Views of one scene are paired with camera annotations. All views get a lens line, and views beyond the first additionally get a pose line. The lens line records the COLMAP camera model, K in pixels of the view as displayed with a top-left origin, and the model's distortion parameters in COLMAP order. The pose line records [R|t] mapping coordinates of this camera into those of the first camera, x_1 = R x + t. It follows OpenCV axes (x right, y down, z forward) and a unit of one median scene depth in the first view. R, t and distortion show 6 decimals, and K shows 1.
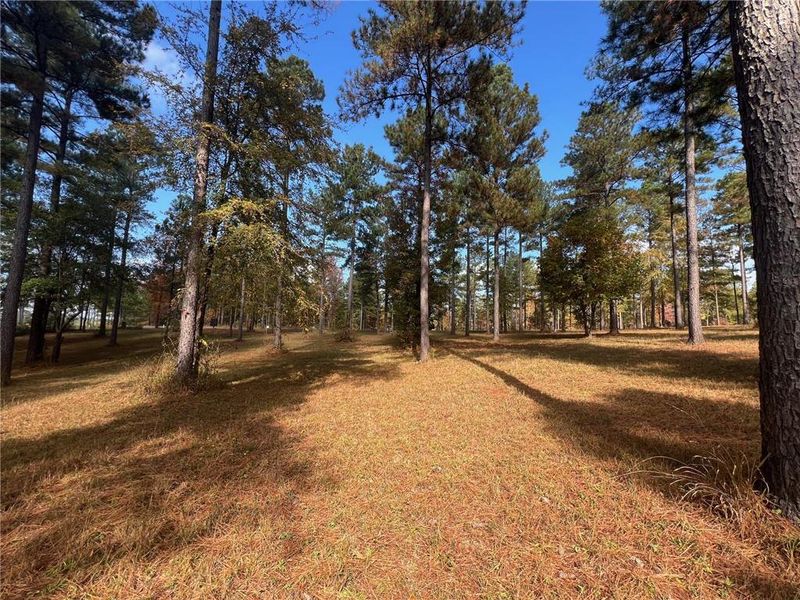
lens RADIAL K [[320.0, 0, 400.8], [0, 320.0, 300.8], [0, 0, 1]] dist [-0.001006, 0.000160]
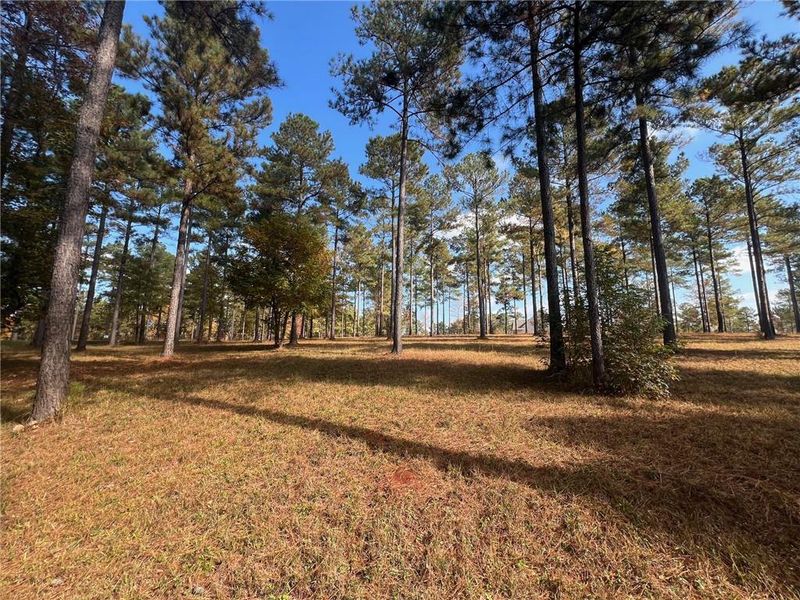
lens RADIAL K [[320.0, 0, 400.8], [0, 320.0, 300.8], [0, 0, 1]] dist [-0.001006, 0.000160]
pose [[0.503898, 0.107877, 0.857000, -0.035034], [-0.080531, 0.993716, -0.077736, 0.023912], [-0.860001, -0.029844, 0.509419, 0.259613]]
